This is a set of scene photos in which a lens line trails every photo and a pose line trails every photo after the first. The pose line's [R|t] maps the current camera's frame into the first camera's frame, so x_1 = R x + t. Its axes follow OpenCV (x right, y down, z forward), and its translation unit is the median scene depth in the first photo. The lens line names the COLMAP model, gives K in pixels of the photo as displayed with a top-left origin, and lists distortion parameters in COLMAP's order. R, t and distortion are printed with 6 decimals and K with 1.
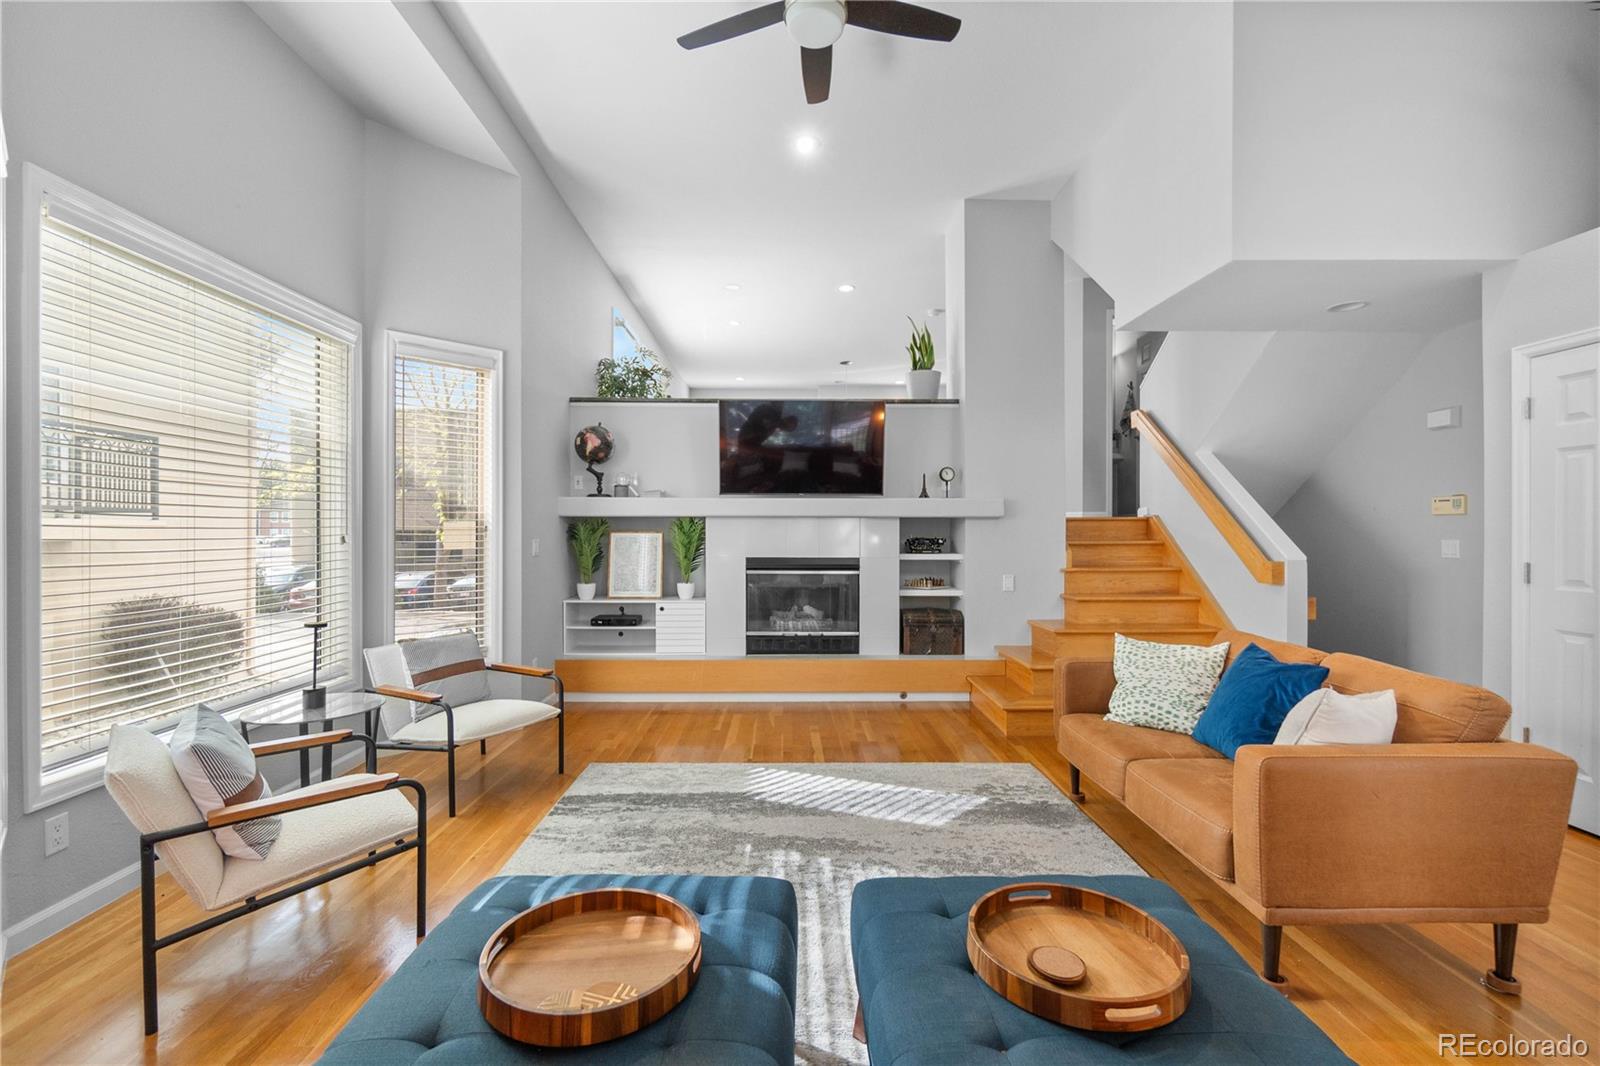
lens RADIAL K [[699.3, 0, 788.6], [0, 699.3, 508.0], [0, 0, 1]] dist [-0.002270, -0.000043]
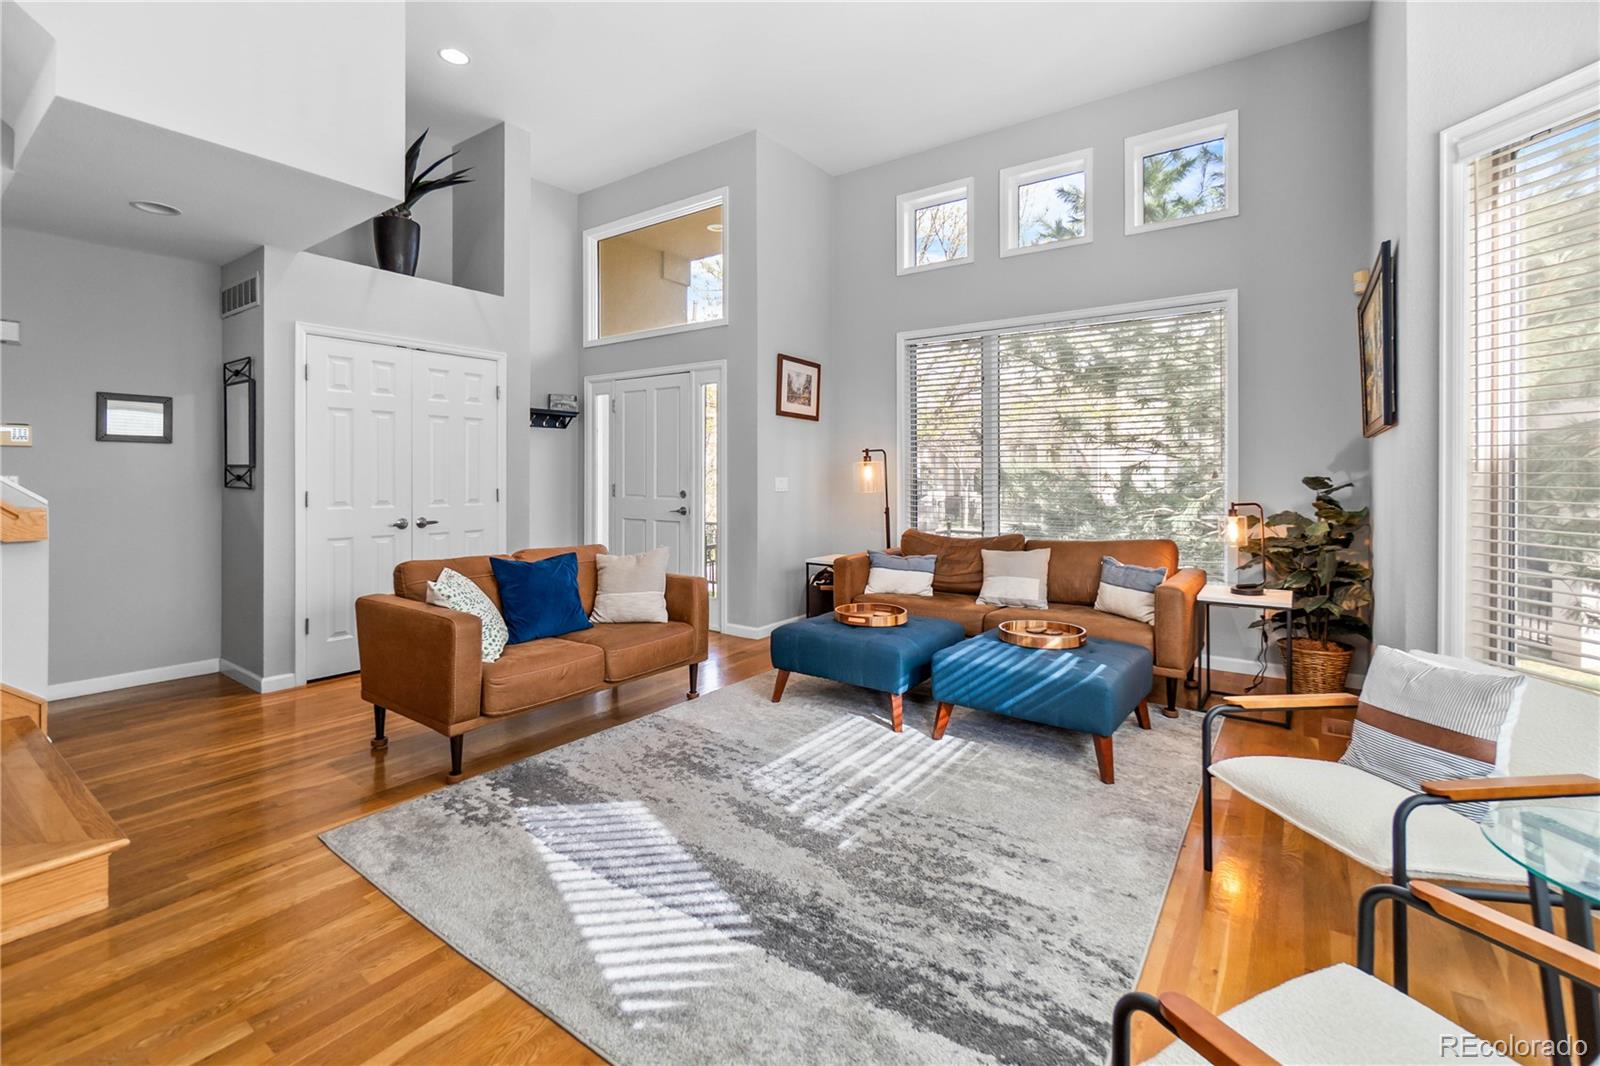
lens RADIAL K [[709.7, 0, 784.3], [0, 709.7, 472.1], [0, 0, 1]] dist [0.000415, 0.000088]
pose [[-0.802714, -0.005429, 0.596340, -0.262399], [-0.023476, 0.999471, -0.022501, 0.030603], [-0.595902, -0.032062, -0.802417, 0.902170]]
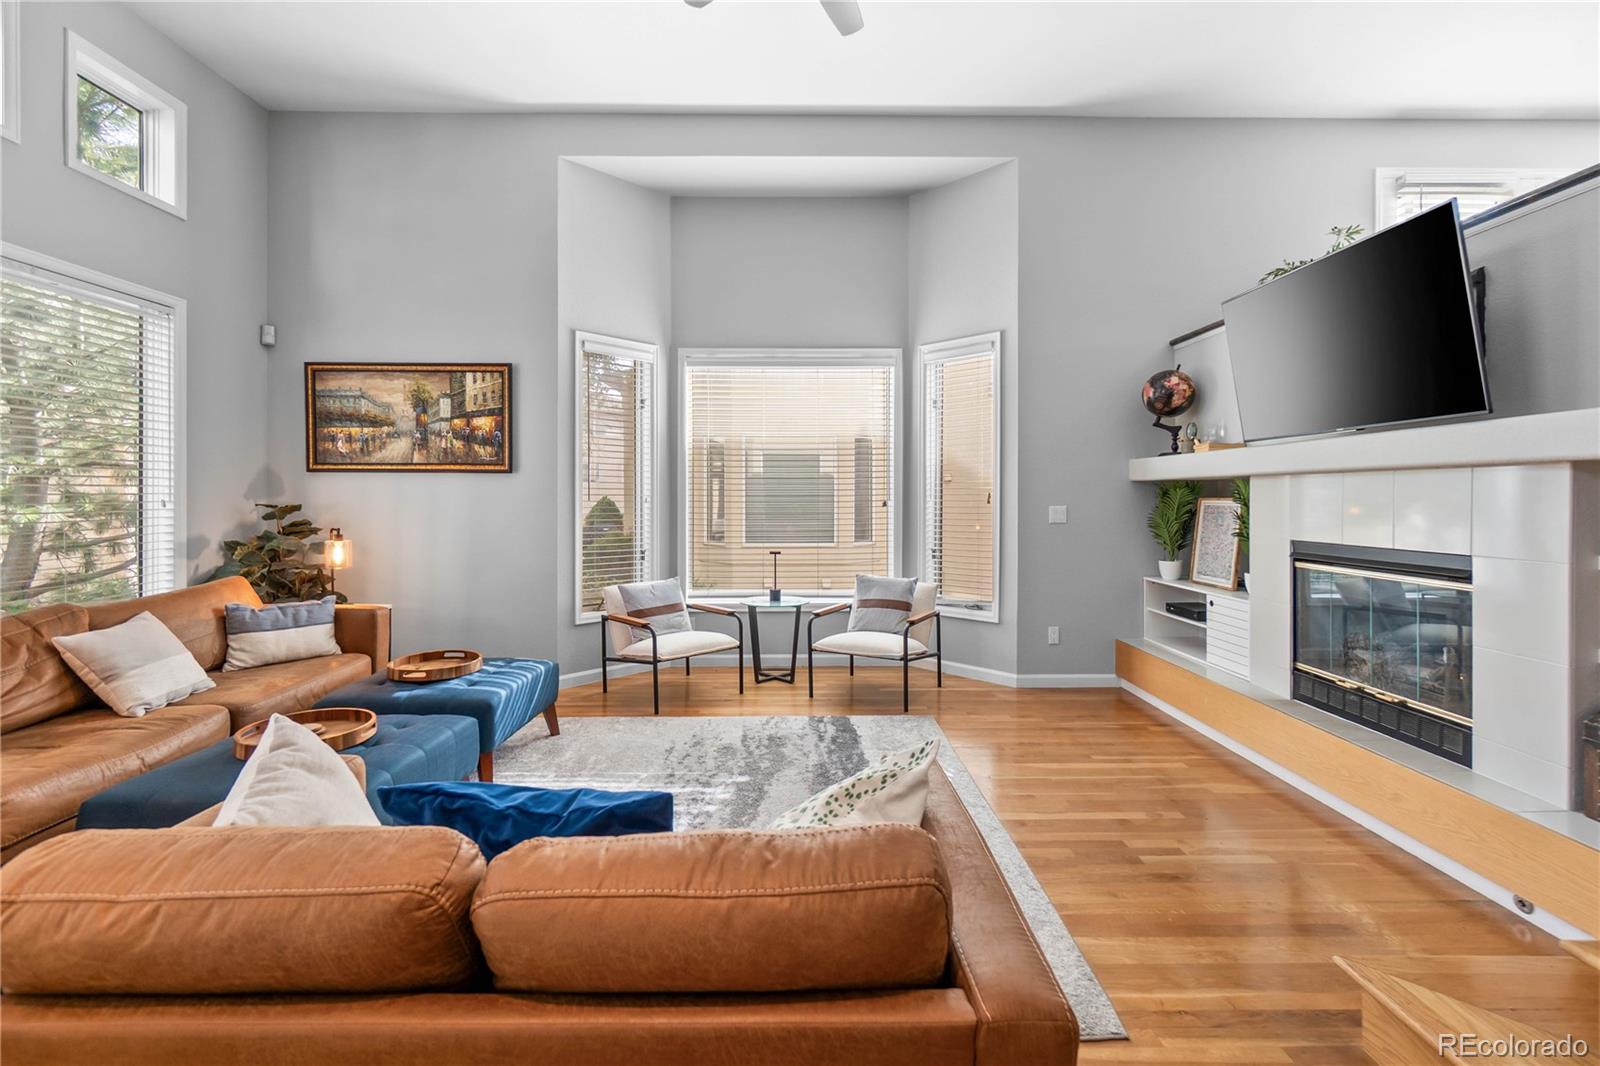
lens RADIAL K [[705.9, 0, 798.0], [0, 705.9, 475.9], [0, 0, 1]] dist [-0.001213, -0.000061]
pose [[-0.002047, -0.033355, -0.999441, 0.564559], [0.033695, 0.998874, -0.033405, 0.020856], [0.999430, -0.033745, -0.000921, 0.572766]]
